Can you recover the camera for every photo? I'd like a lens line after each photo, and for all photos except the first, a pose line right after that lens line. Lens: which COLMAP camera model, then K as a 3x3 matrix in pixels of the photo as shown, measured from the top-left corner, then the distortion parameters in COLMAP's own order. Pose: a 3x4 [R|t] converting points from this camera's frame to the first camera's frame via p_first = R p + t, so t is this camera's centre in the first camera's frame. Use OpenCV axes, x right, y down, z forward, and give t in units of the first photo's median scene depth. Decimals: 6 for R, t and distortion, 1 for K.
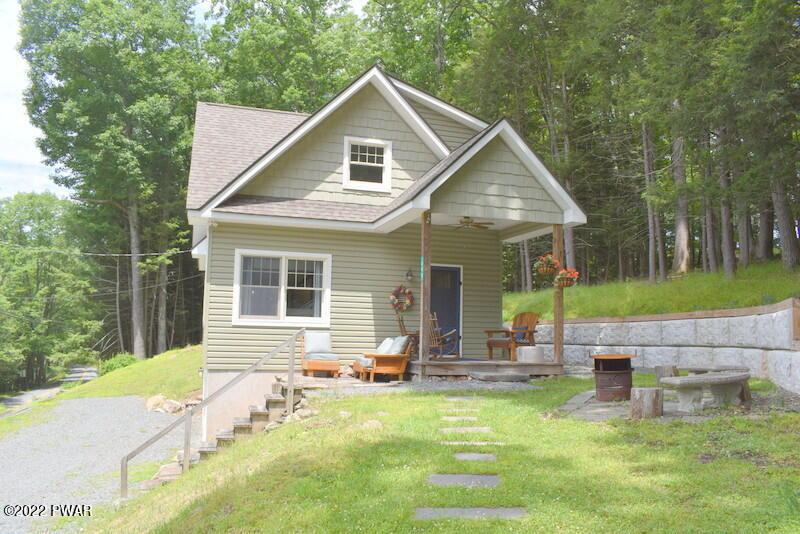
lens RADIAL K [[626.7, 0, 398.5], [0, 626.7, 268.8], [0, 0, 1]] dist [-0.092345, 0.012982]
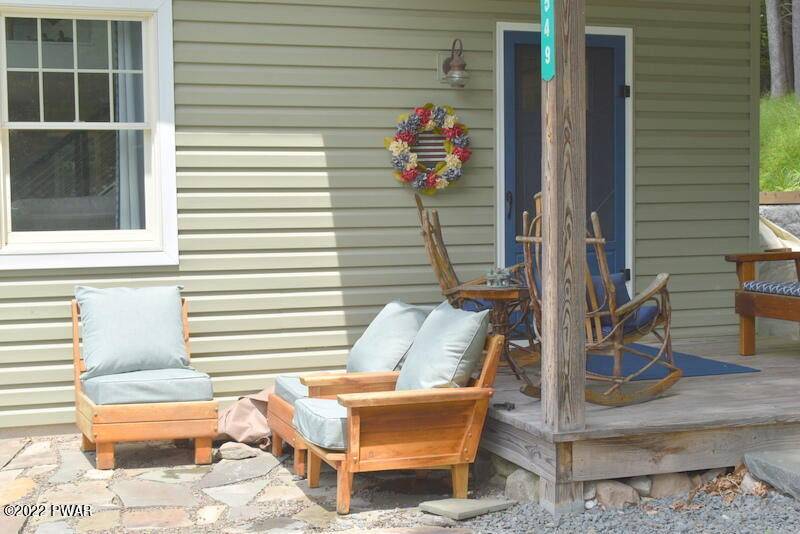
lens RADIAL K [[1177.1, 0, 399.5], [0, 1177.1, 262.8], [0, 0, 1]] dist [-0.005651, 0.000000]
pose [[0.999006, -0.033825, 0.029019, -0.027398], [0.028701, 0.986417, 0.161733, 0.011672], [-0.034096, -0.160740, 0.986408, 0.487563]]
